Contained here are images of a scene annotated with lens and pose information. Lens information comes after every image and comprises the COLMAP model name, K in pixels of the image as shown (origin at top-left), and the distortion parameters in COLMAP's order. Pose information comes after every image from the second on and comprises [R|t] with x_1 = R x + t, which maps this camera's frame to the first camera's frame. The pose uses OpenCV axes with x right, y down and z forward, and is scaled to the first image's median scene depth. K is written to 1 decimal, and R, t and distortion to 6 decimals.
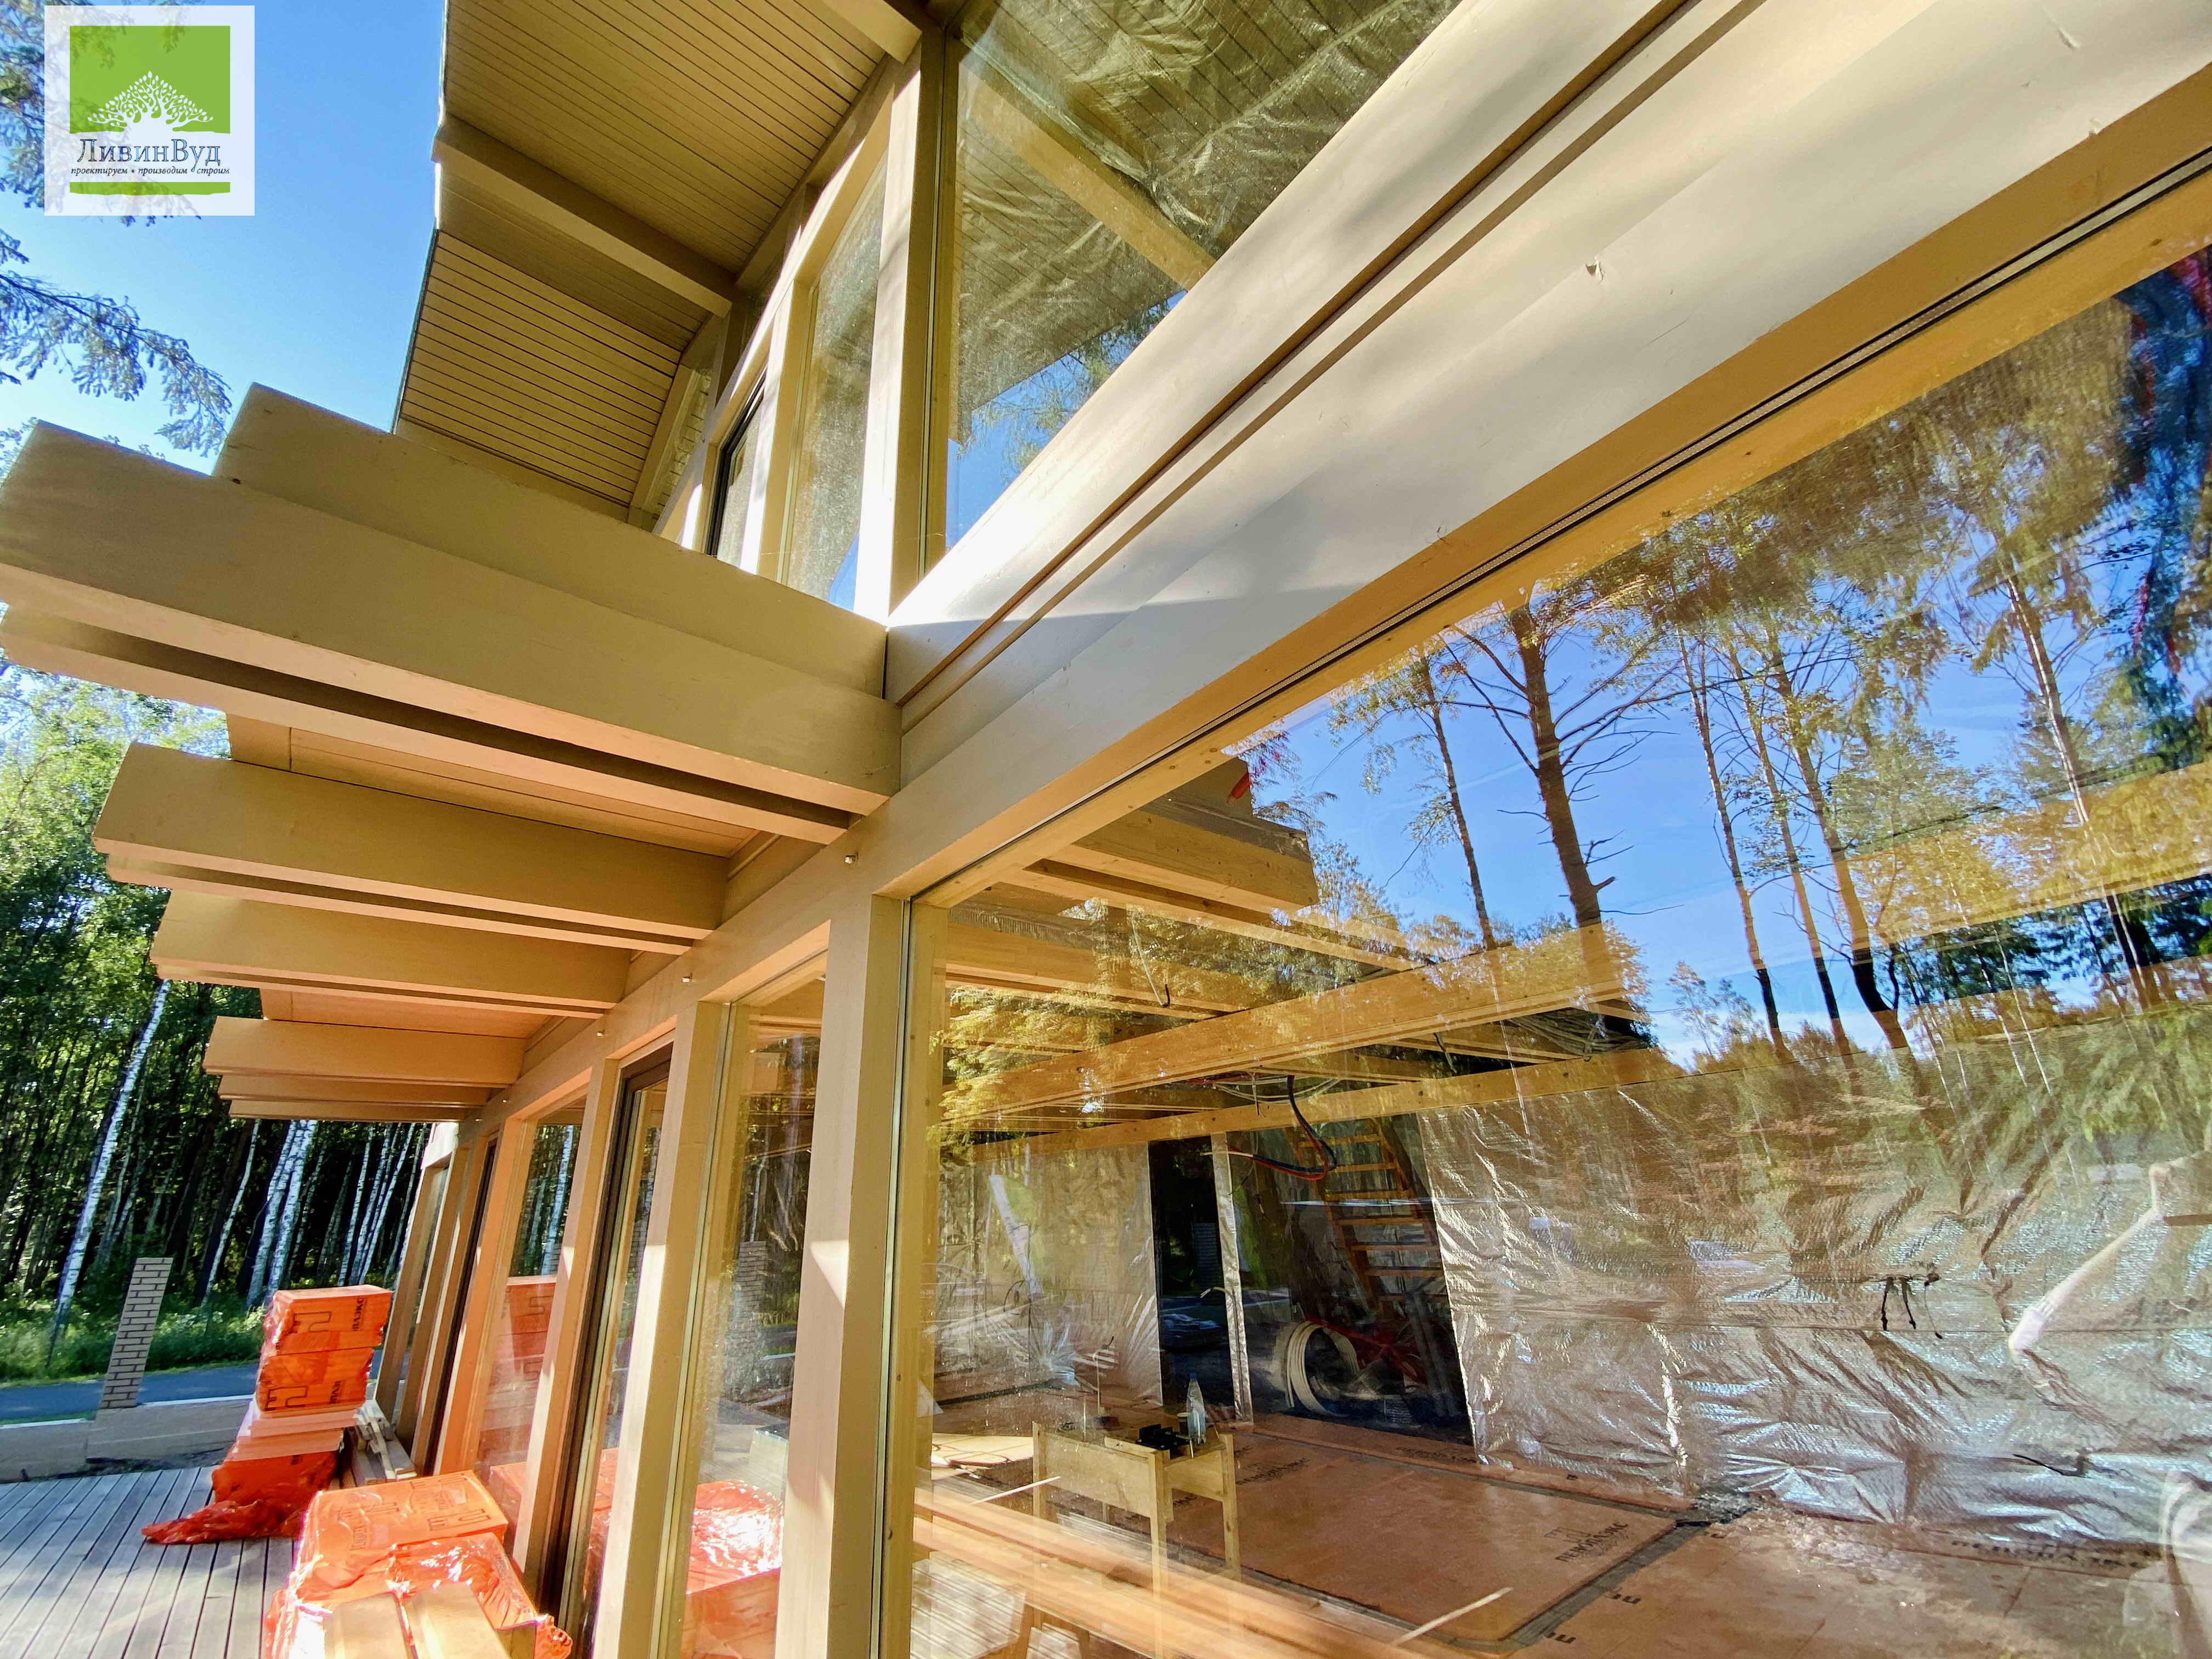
lens RADIAL K [[898.1, 0, 1102.3], [0, 898.1, 828.3], [0, 0, 1]] dist [0.028599, -0.023521]
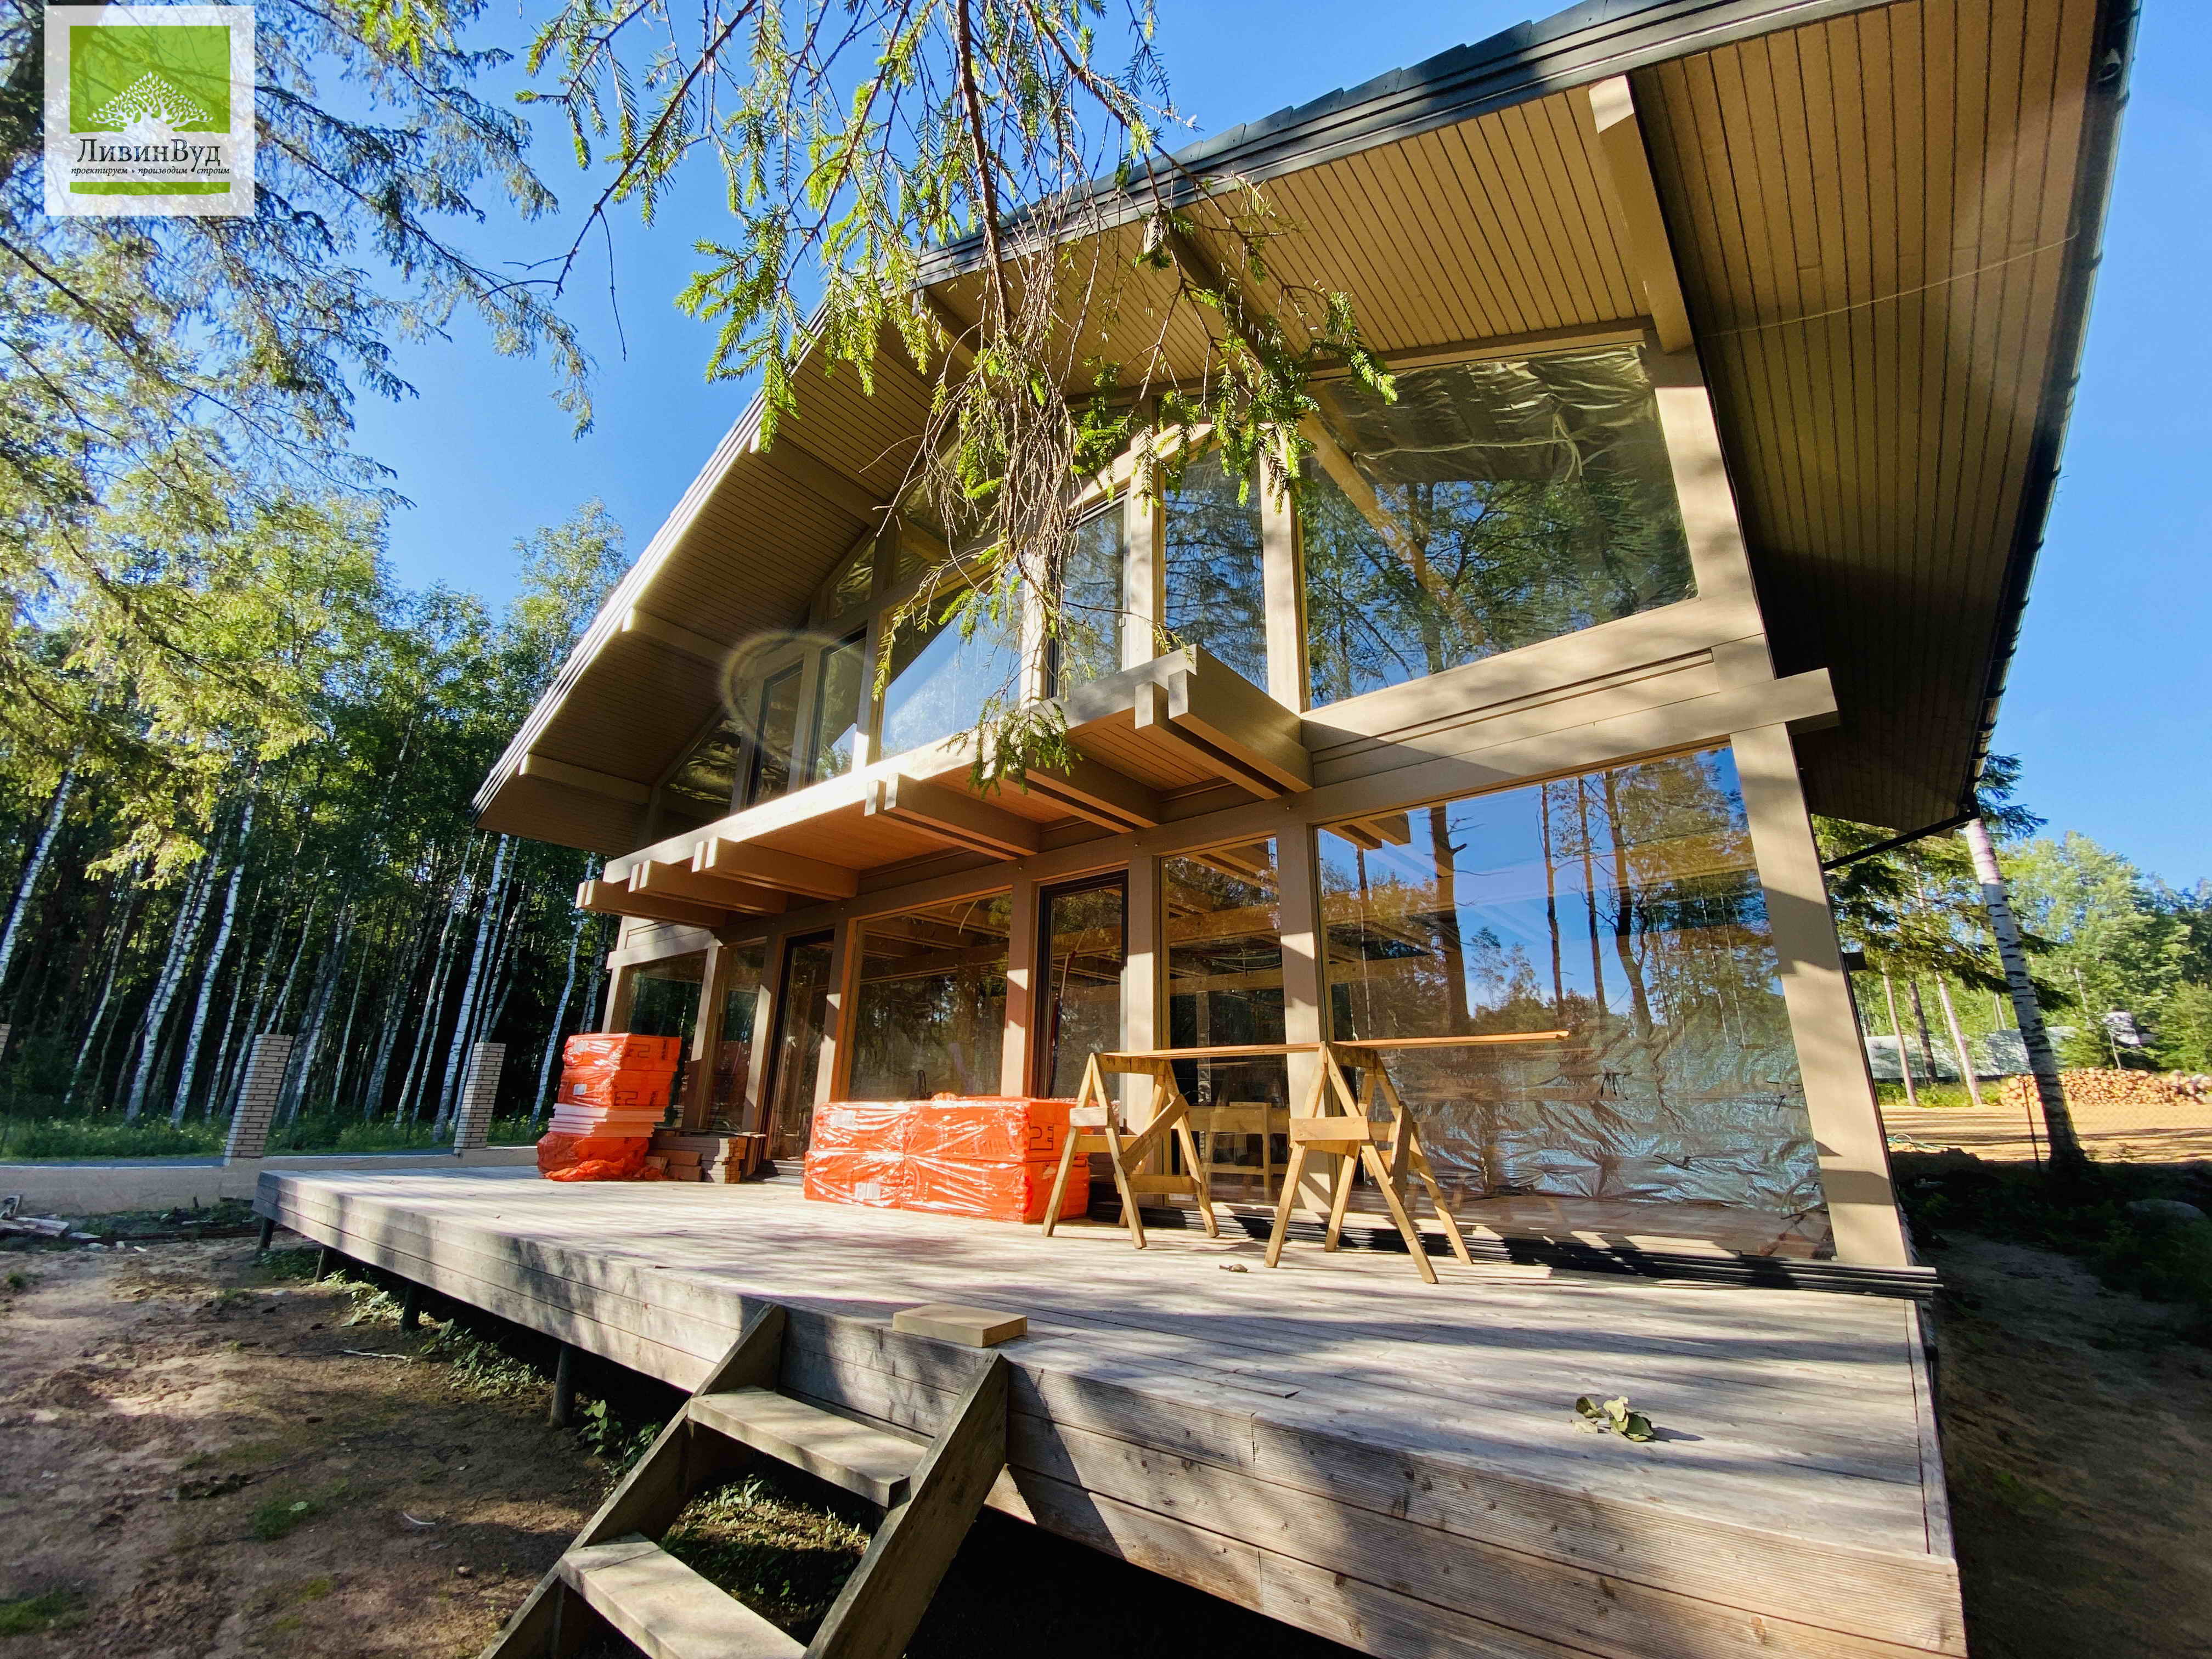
lens RADIAL K [[898.1, 0, 1102.3], [0, 898.1, 828.3], [0, 0, 1]] dist [0.028599, -0.023521]
pose [[0.979860, 0.112559, 0.164938, -0.420736], [-0.126320, 0.989118, 0.075431, -0.012742], [-0.154653, -0.094747, 0.983415, -0.514603]]
